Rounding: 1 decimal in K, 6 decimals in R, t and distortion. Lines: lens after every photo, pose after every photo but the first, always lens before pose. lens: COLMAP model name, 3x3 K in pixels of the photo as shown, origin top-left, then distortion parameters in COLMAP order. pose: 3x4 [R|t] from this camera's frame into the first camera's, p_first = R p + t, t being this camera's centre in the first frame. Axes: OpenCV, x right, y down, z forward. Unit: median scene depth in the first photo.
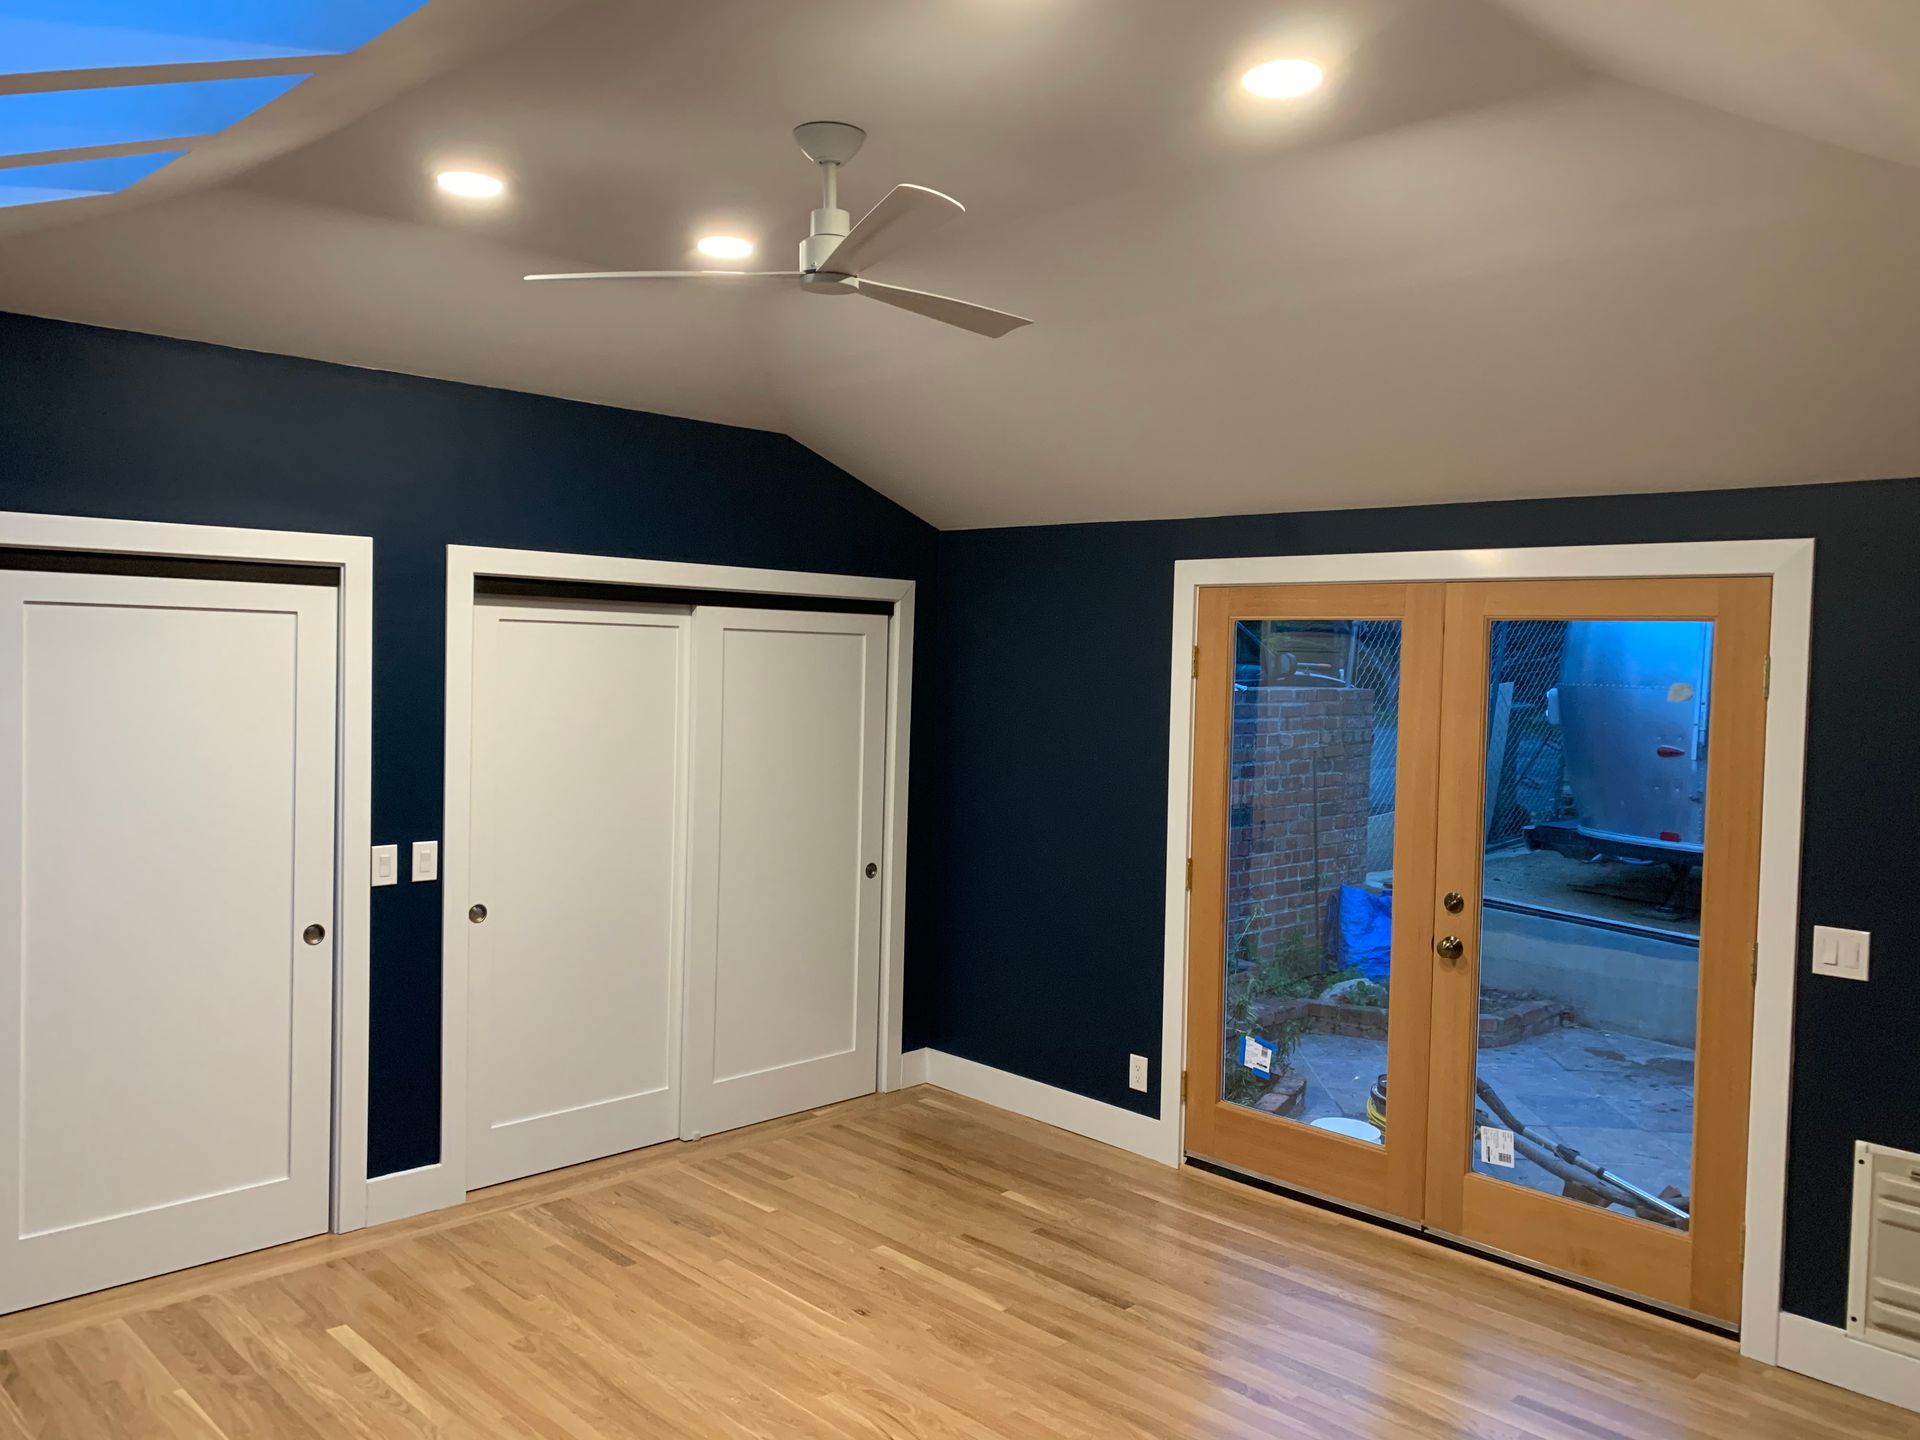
lens RADIAL K [[1480.5, 0, 971.3], [0, 1480.5, 732.0], [0, 0, 1]] dist [0.040461, -0.008727]
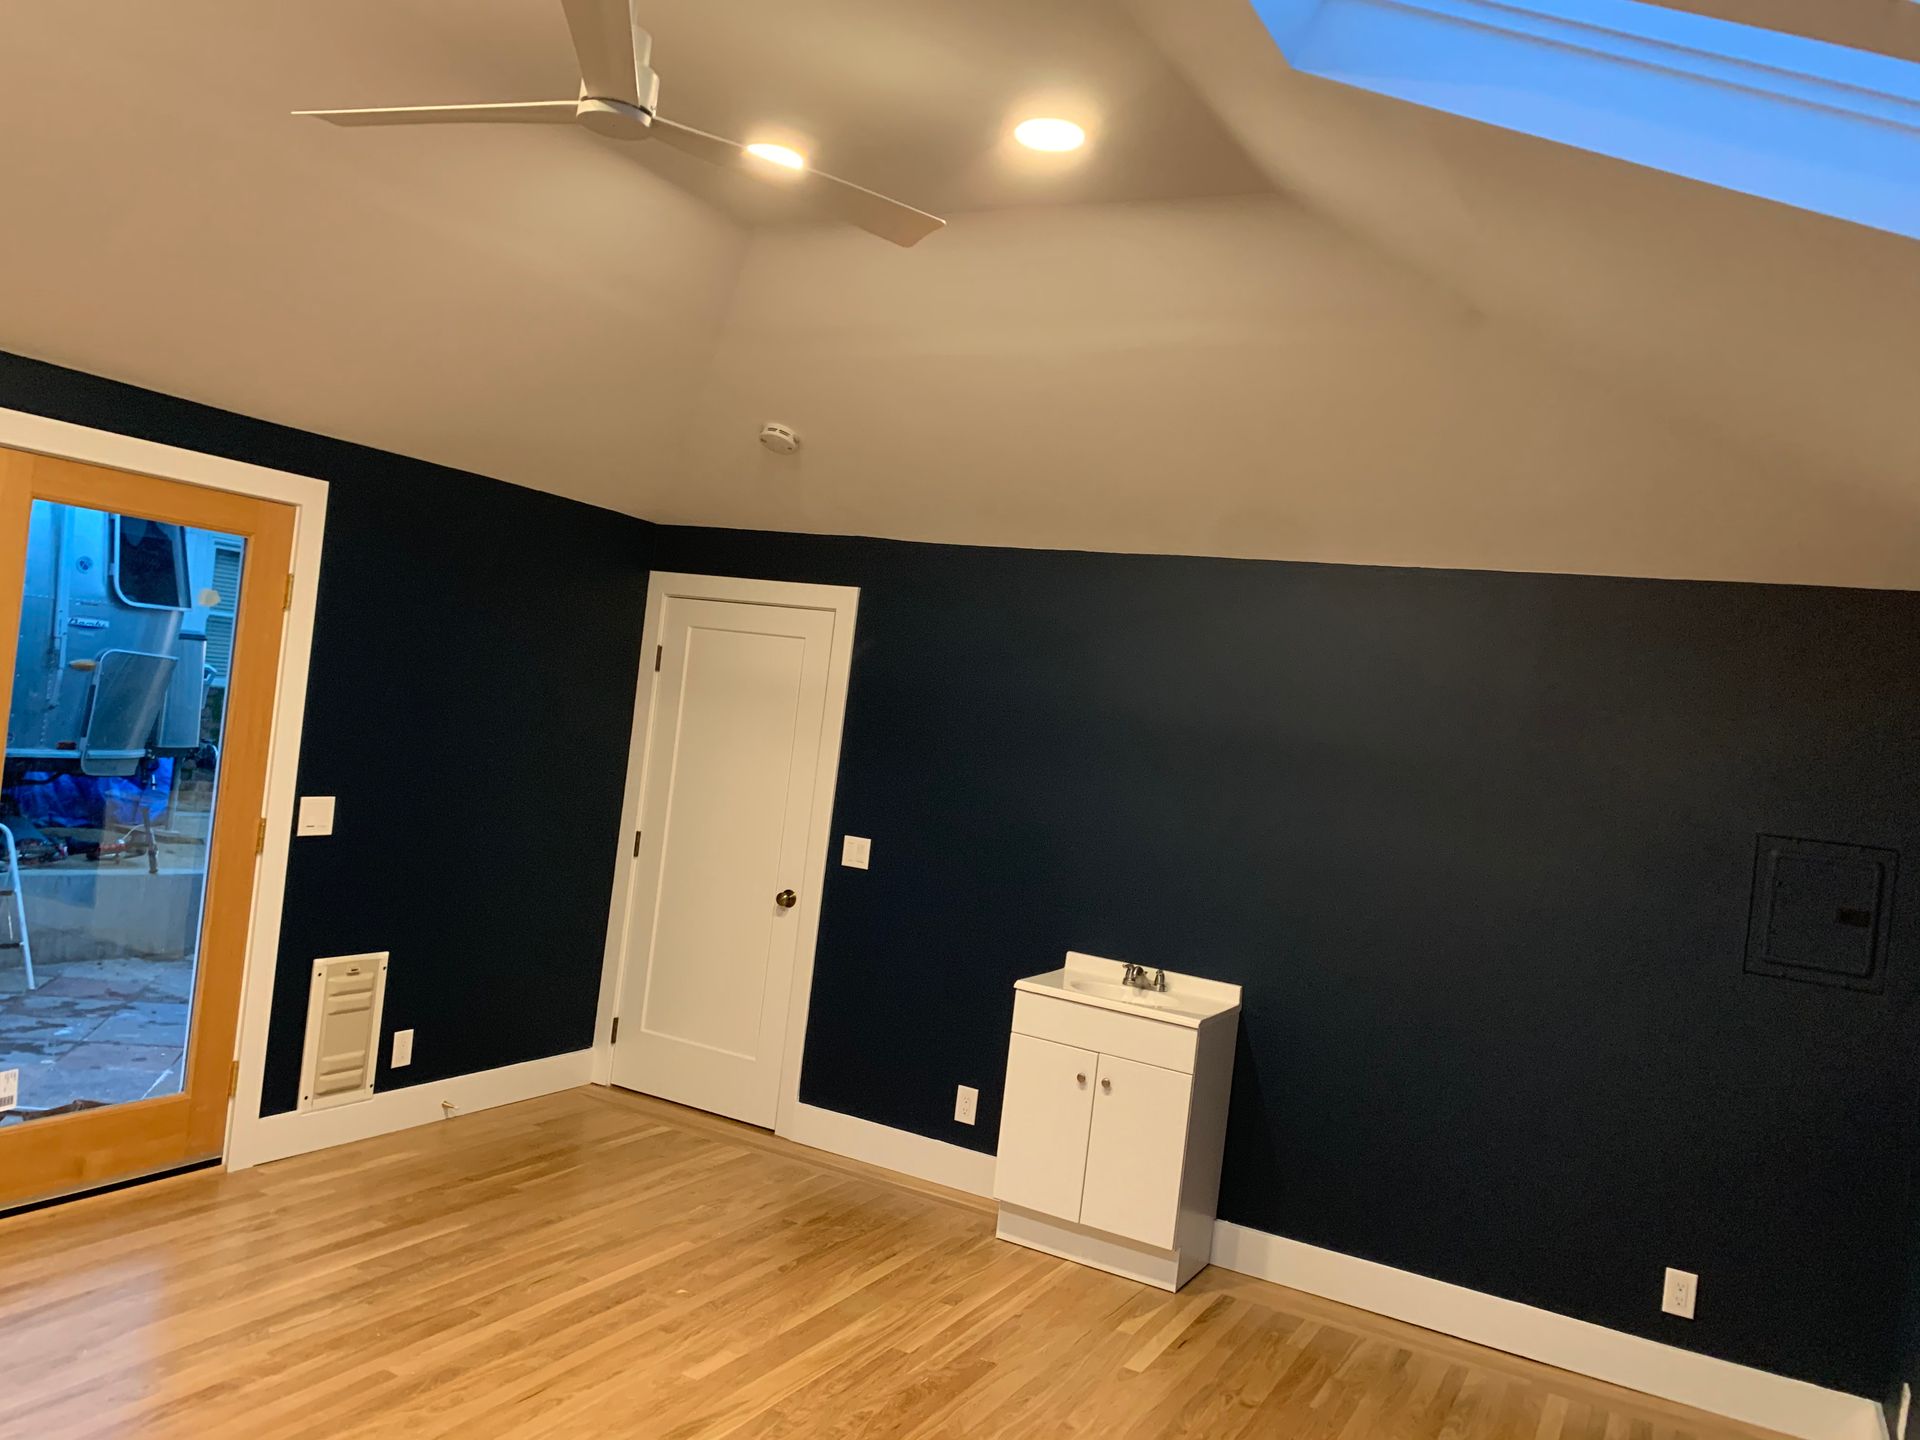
lens RADIAL K [[1480.5, 0, 958.9], [0, 1480.5, 718.6], [0, 0, 1]] dist [0.040461, -0.008727]
pose [[-0.295368, -0.063262, 0.953287, -0.527674], [-0.078233, 0.996056, 0.041860, -0.019533], [-0.952175, -0.062214, -0.299153, 0.597007]]
